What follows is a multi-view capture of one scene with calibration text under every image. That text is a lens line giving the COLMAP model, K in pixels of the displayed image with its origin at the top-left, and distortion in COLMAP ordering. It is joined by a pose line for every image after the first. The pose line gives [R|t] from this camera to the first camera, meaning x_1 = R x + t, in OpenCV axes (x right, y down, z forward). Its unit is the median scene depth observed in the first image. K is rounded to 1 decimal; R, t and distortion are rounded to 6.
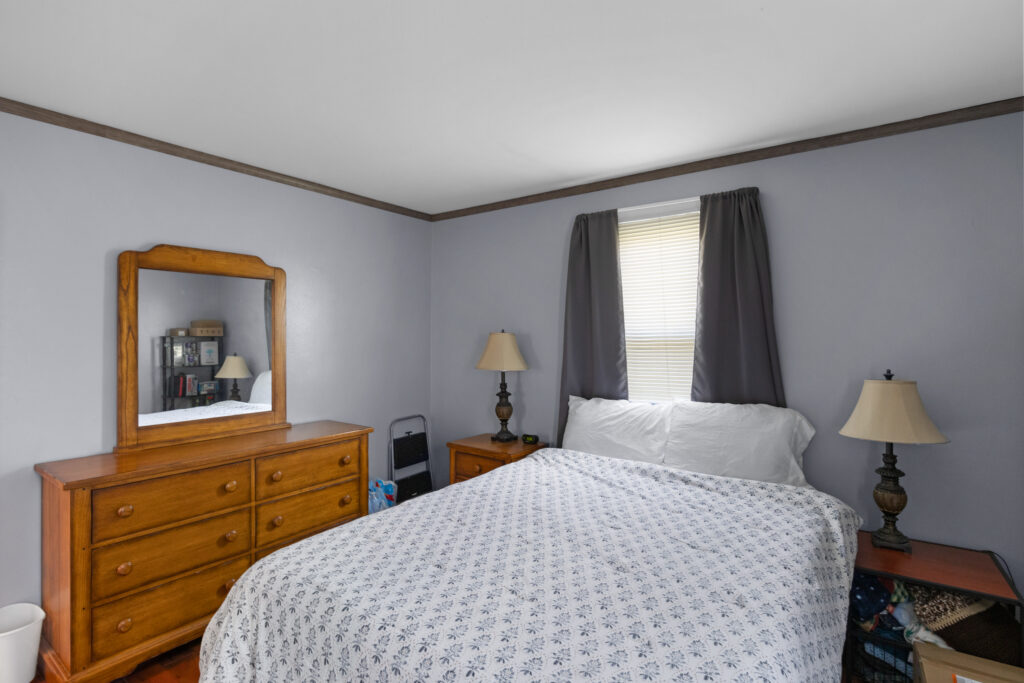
lens RADIAL K [[495.6, 0, 510.5], [0, 495.6, 334.0], [0, 0, 1]] dist [-0.001892, 0.000211]
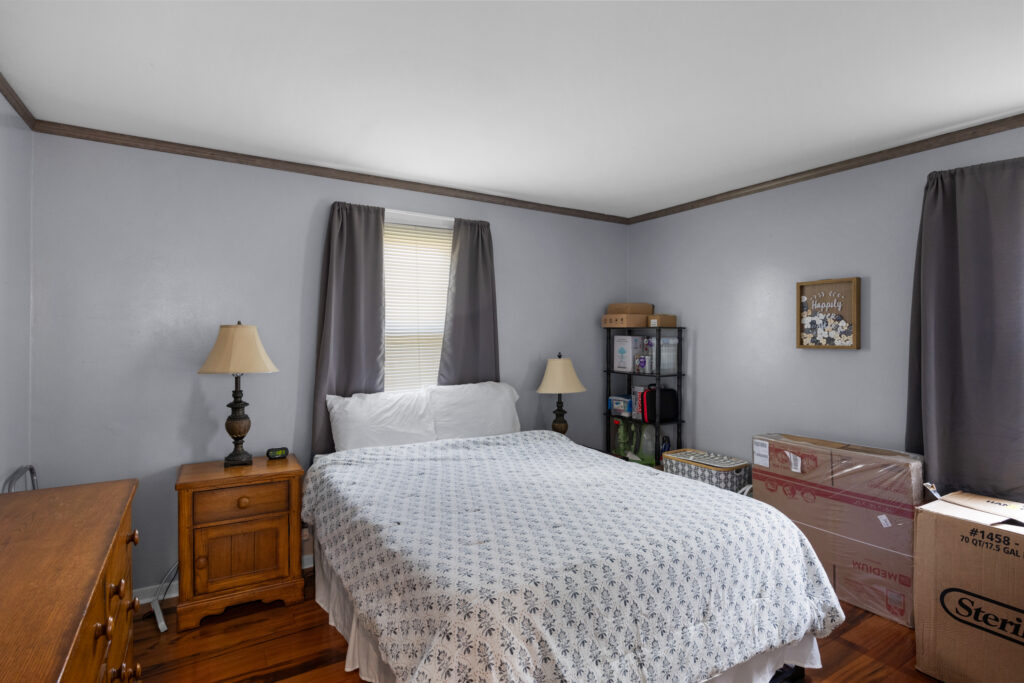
lens RADIAL K [[520.6, 0, 509.8], [0, 520.6, 343.5], [0, 0, 1]] dist [-0.005350, 0.000378]
pose [[0.383377, -0.009784, 0.923540, -0.695921], [-0.007475, 0.999878, 0.013696, 0.013412], [-0.923562, -0.012154, 0.383257, 0.340635]]
